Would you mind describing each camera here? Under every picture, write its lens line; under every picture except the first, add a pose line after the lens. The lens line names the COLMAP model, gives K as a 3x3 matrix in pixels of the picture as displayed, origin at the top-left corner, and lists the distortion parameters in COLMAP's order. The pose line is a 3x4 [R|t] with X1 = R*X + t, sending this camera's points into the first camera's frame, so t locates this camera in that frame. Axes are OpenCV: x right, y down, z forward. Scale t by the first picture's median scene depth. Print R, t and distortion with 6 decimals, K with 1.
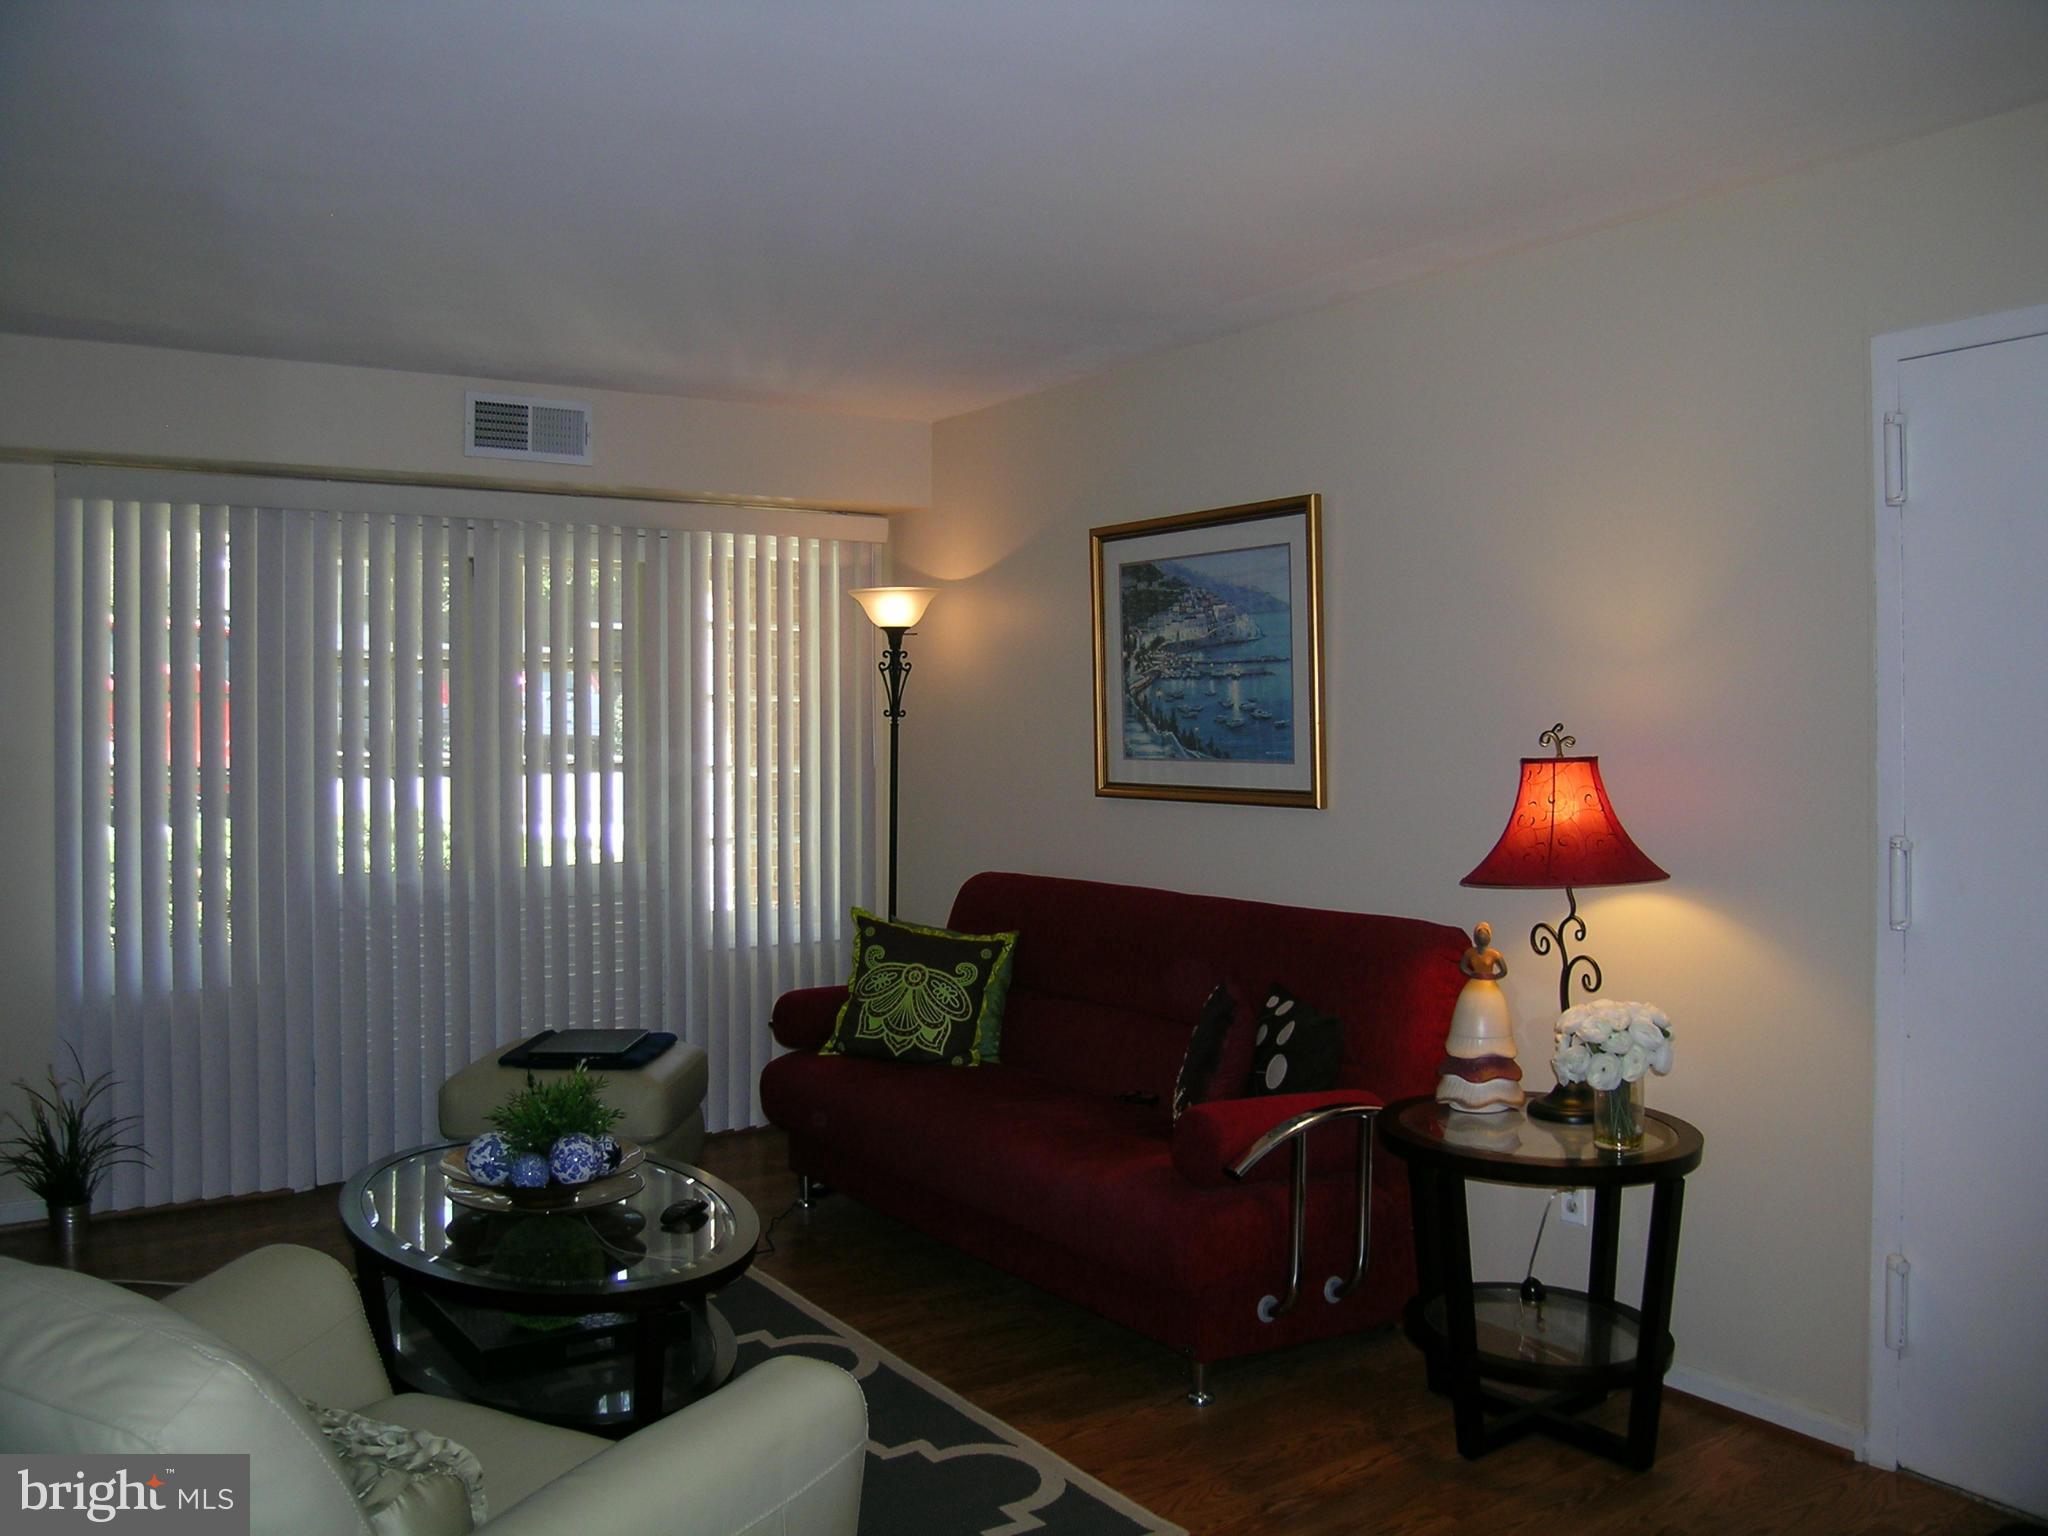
lens RADIAL K [[1698.5, 0, 1018.4], [0, 1698.5, 743.0], [0, 0, 1]] dist [-0.145984, 0.103638]
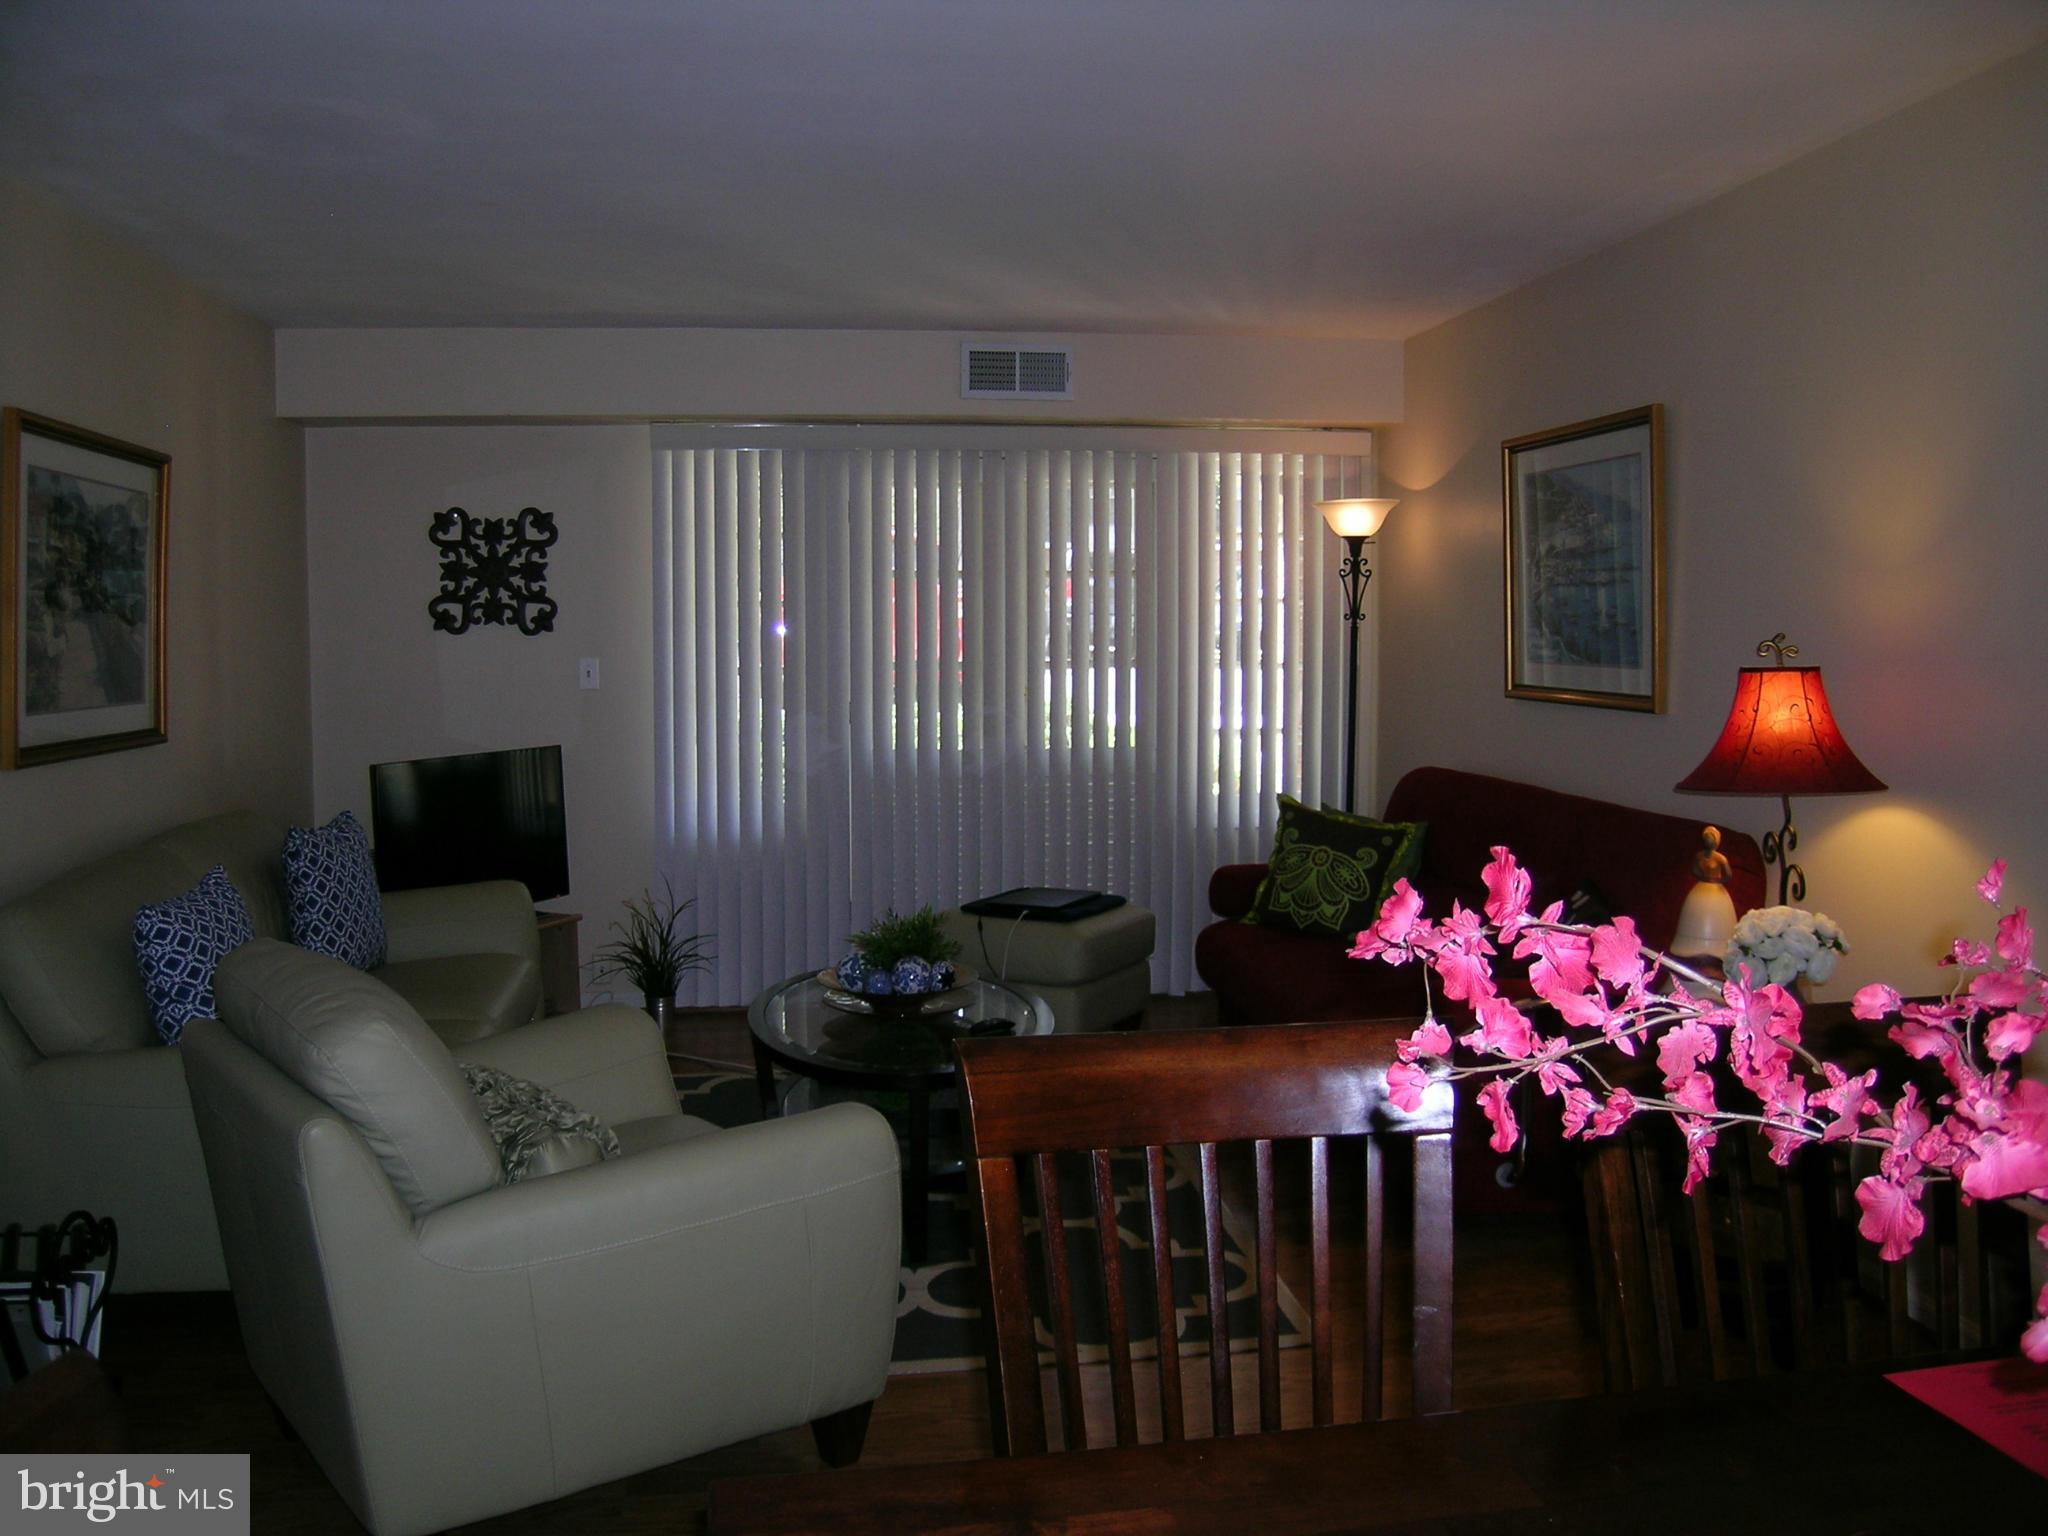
lens RADIAL K [[1698.5, 0, 1018.4], [0, 1698.5, 743.0], [0, 0, 1]] dist [-0.145984, 0.103638]
pose [[0.897270, 0.031301, -0.440372, 0.246076], [-0.004161, 0.998039, 0.062462, -0.004194], [0.441463, -0.054213, 0.895640, -0.065785]]
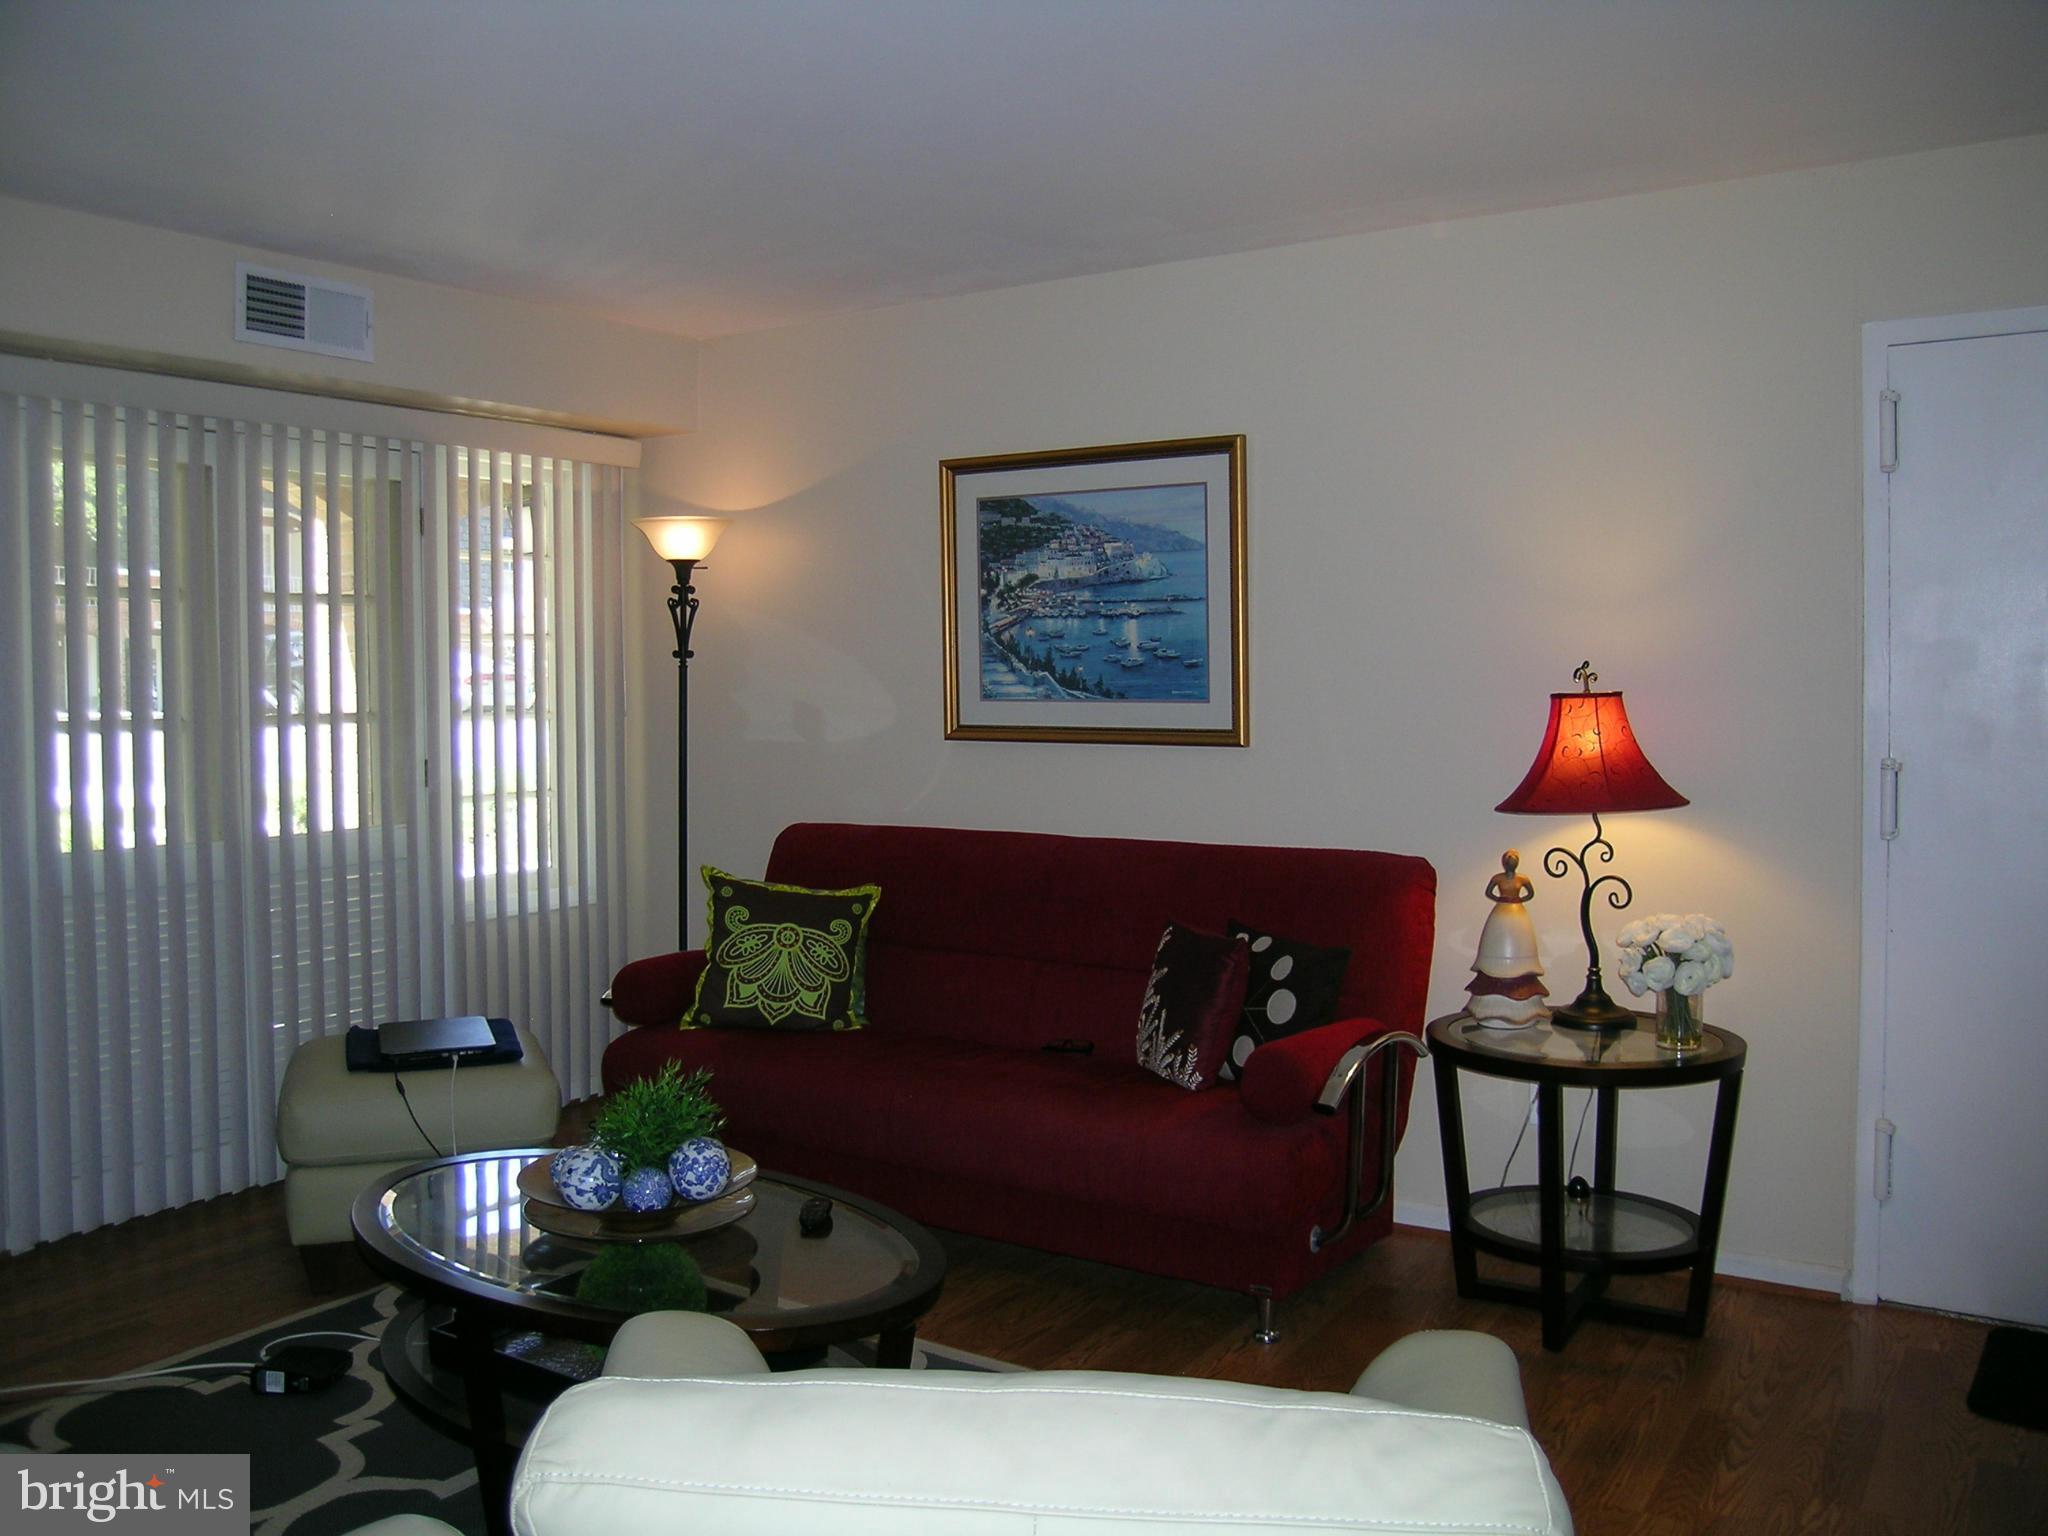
lens RADIAL K [[1698.5, 0, 1018.4], [0, 1698.5, 743.0], [0, 0, 1]] dist [-0.145984, 0.103638]
pose [[0.925815, -0.017152, 0.377588, -0.294396], [0.005828, 0.999499, 0.031111, 0.003791], [-0.377933, -0.026602, 0.925451, 0.100919]]
